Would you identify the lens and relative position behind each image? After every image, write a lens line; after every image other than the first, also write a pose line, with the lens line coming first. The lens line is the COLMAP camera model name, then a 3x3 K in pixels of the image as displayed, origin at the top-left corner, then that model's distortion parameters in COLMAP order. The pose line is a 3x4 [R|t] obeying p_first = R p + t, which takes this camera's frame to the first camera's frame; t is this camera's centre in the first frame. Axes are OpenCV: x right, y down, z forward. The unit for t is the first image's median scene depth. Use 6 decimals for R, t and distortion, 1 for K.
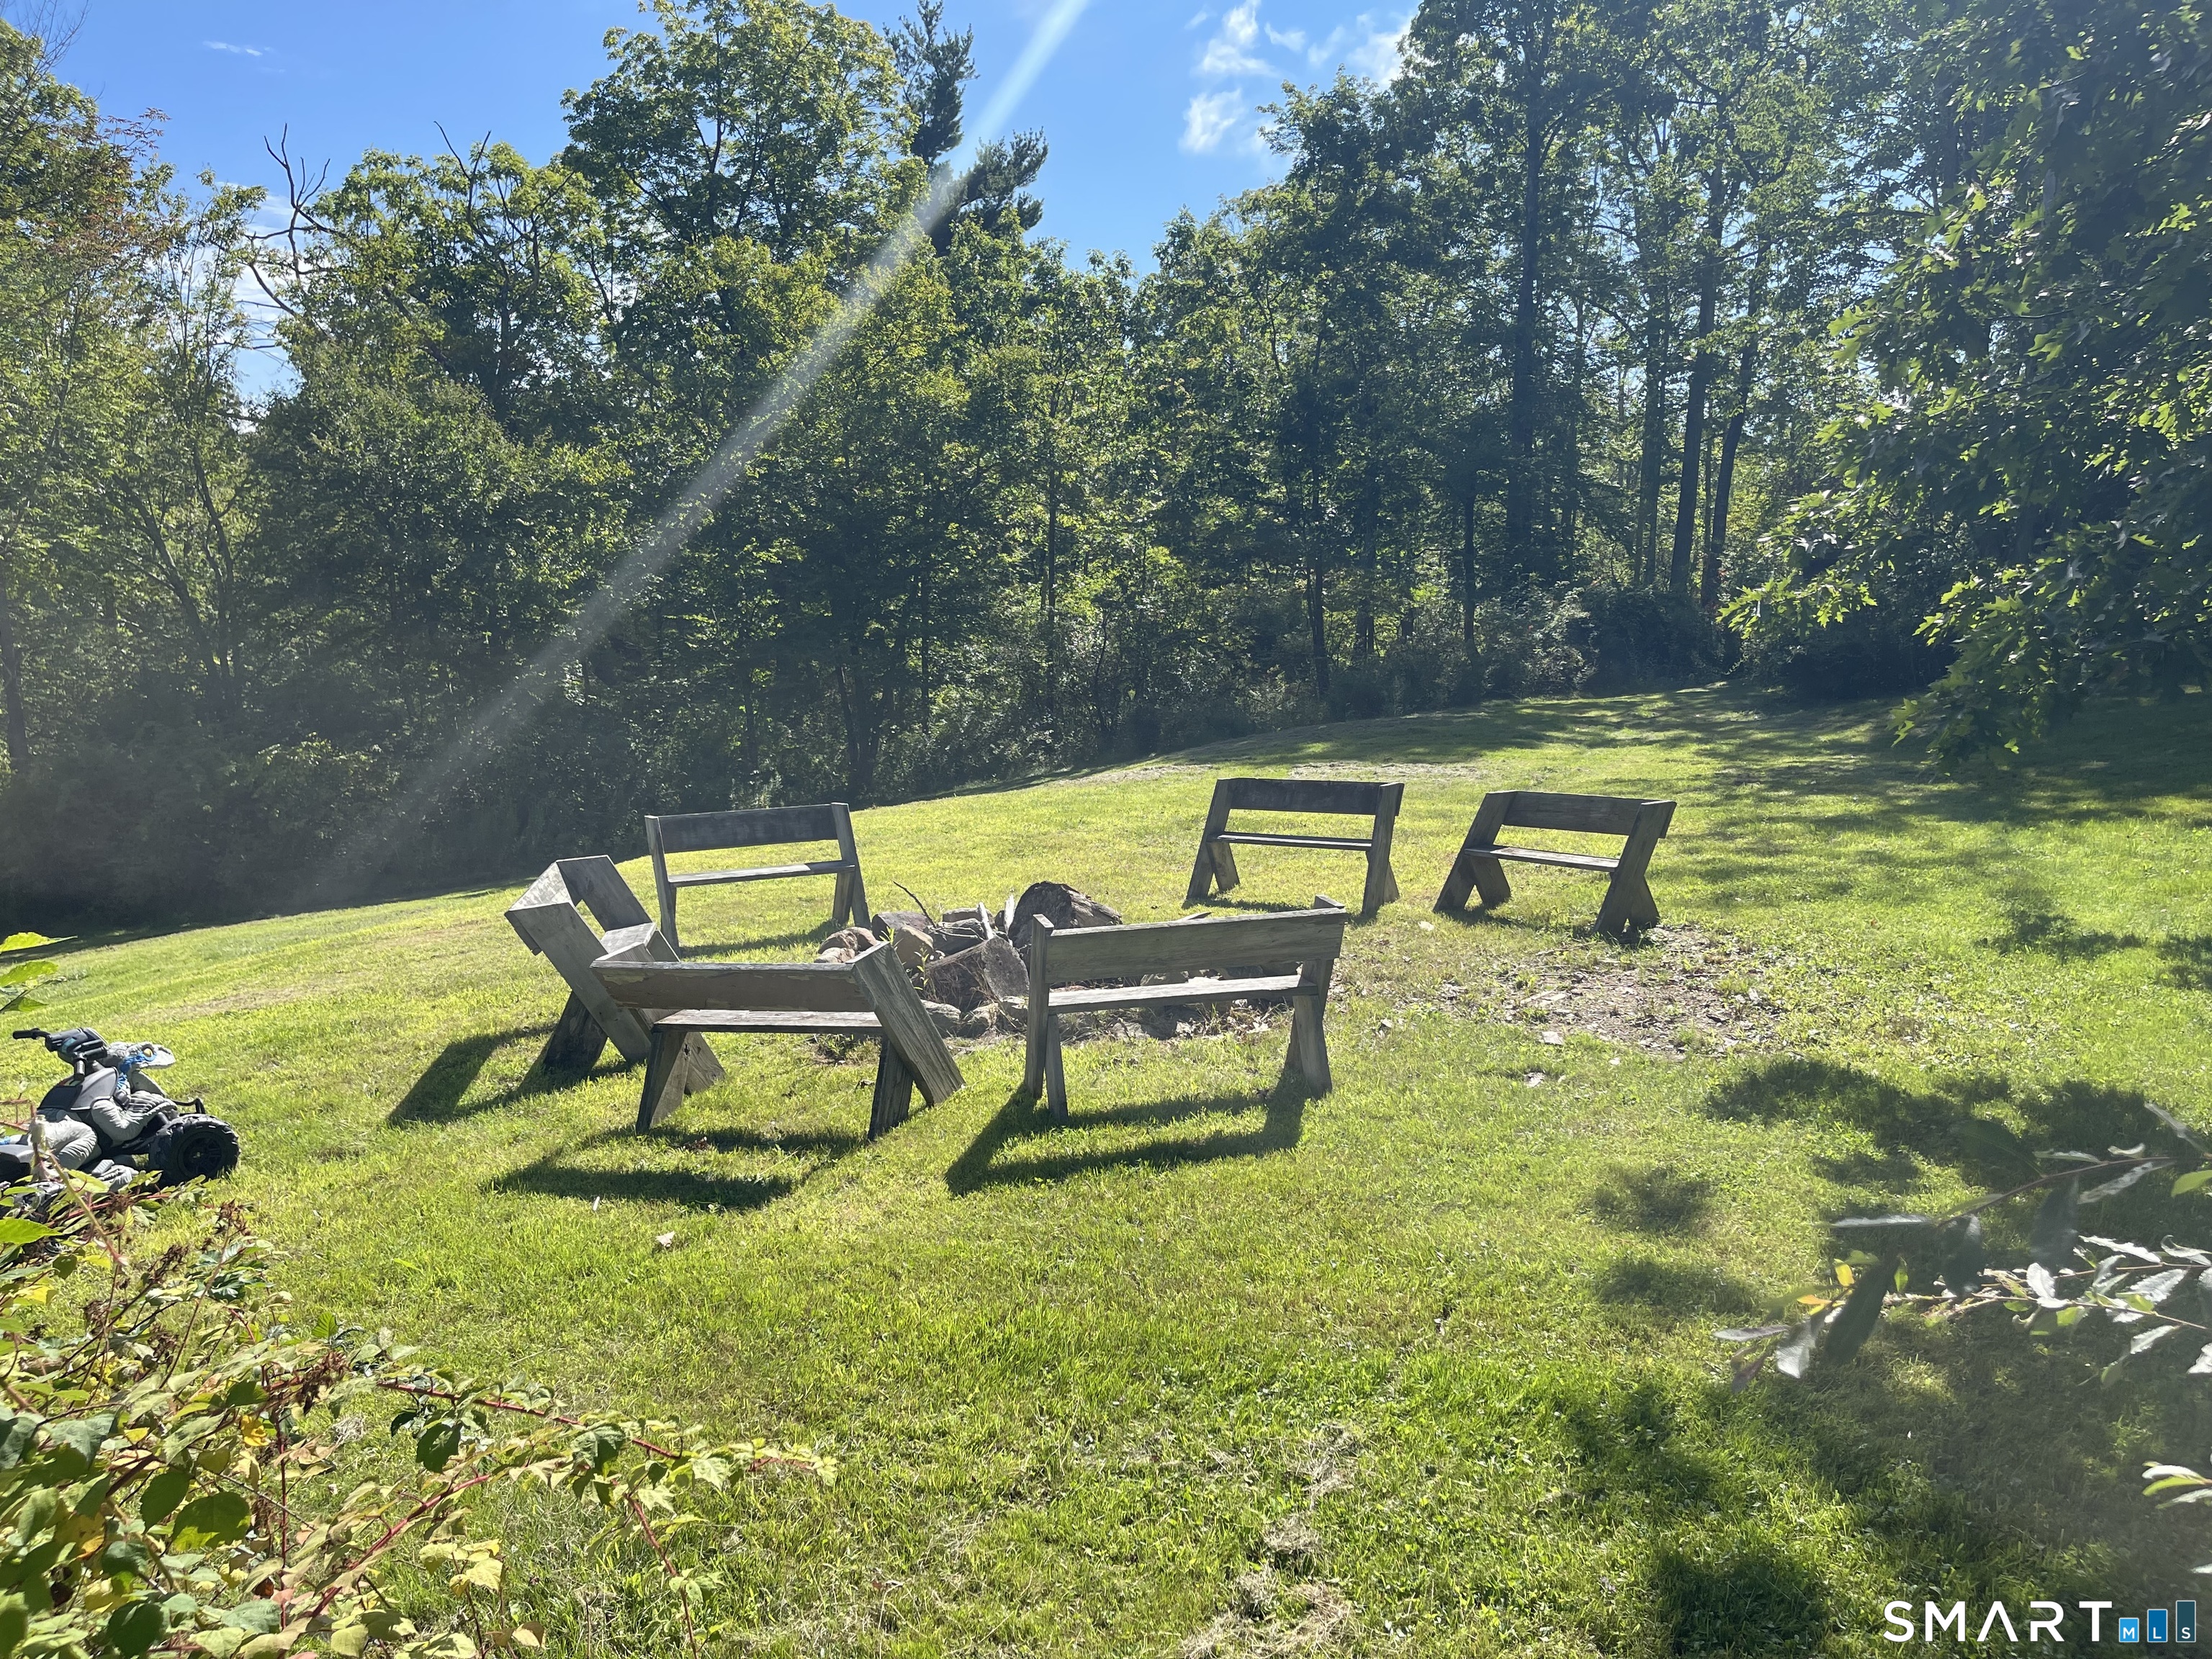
lens RADIAL K [[1695.6, 0, 1095.0], [0, 1695.6, 828.3], [0, 0, 1]] dist [0.056199, -0.001882]
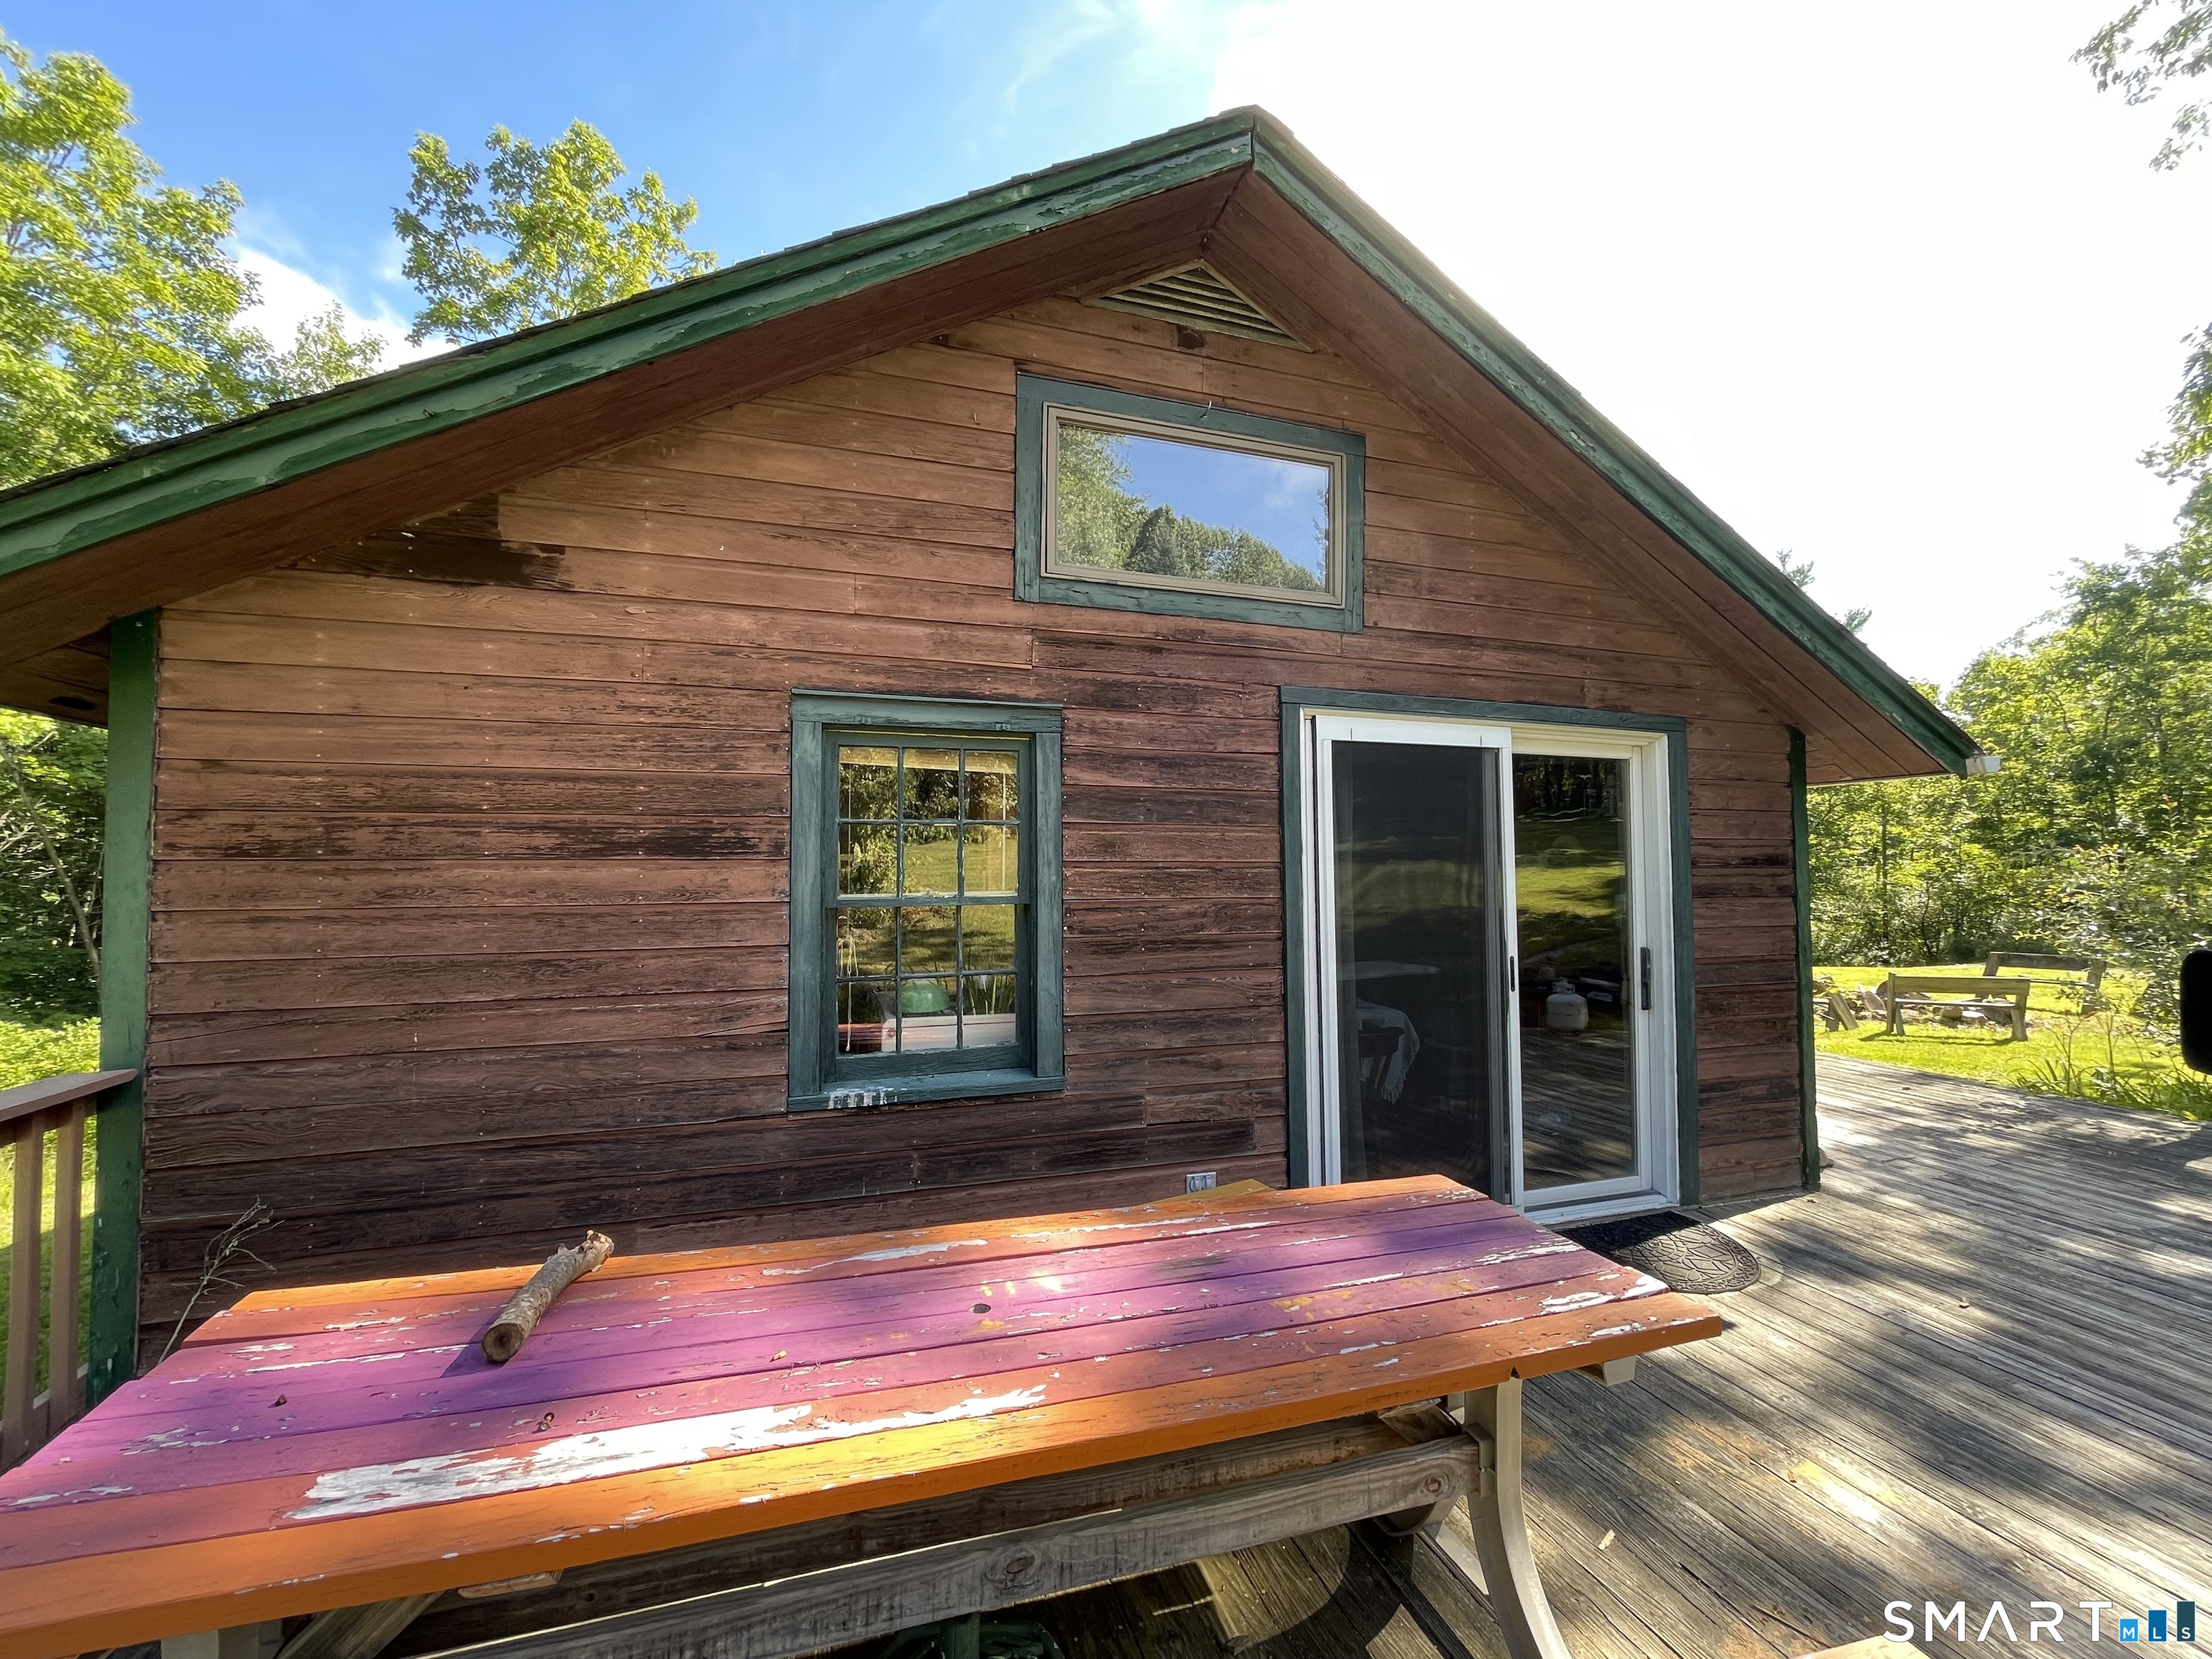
lens RADIAL K [[874.3, 0, 1094.4], [0, 874.3, 831.7], [0, 0, 1]] dist [-0.008420, -0.000583]
pose [[0.723790, -0.027805, -0.689460, 0.002071], [-0.098302, 0.984841, -0.142914, 0.026353], [0.682982, 0.171215, 0.710085, -0.182464]]
